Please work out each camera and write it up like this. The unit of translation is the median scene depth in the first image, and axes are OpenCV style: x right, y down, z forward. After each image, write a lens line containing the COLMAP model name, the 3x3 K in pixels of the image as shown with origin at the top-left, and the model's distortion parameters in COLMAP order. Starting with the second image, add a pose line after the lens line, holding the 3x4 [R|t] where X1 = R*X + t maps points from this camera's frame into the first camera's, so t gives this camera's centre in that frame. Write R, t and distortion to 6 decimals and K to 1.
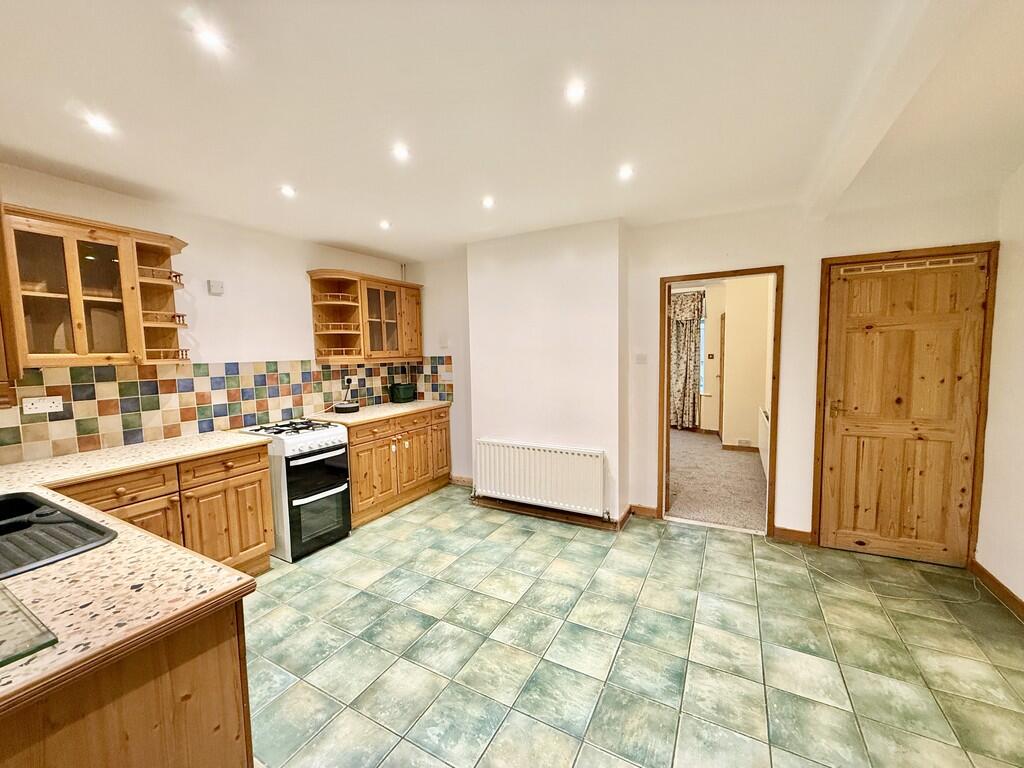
lens RADIAL K [[409.3, 0, 512.0], [0, 409.3, 384.0], [0, 0, 1]] dist [-0.001161, -0.000140]
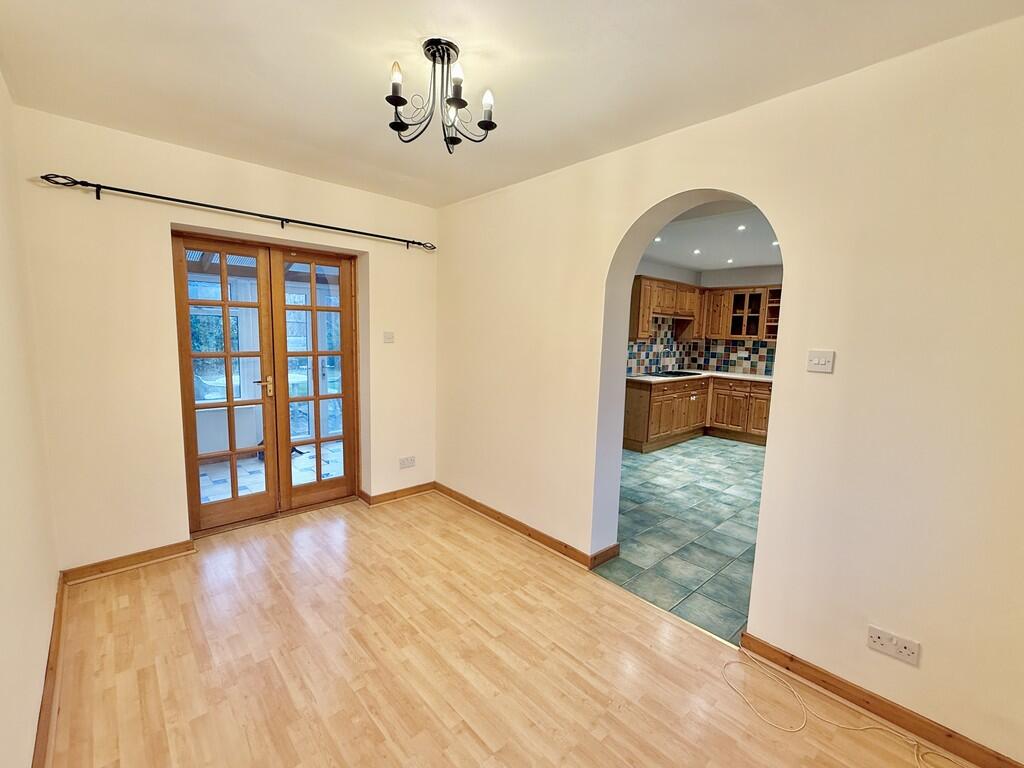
lens RADIAL K [[409.3, 0, 512.0], [0, 409.3, 384.0], [0, 0, 1]] dist [-0.001161, -0.000140]
pose [[-0.330548, 0.133174, -0.934346, 2.093987], [-0.099563, 0.979550, 0.174839, -0.081531], [0.938523, 0.150819, -0.310529, 0.446465]]
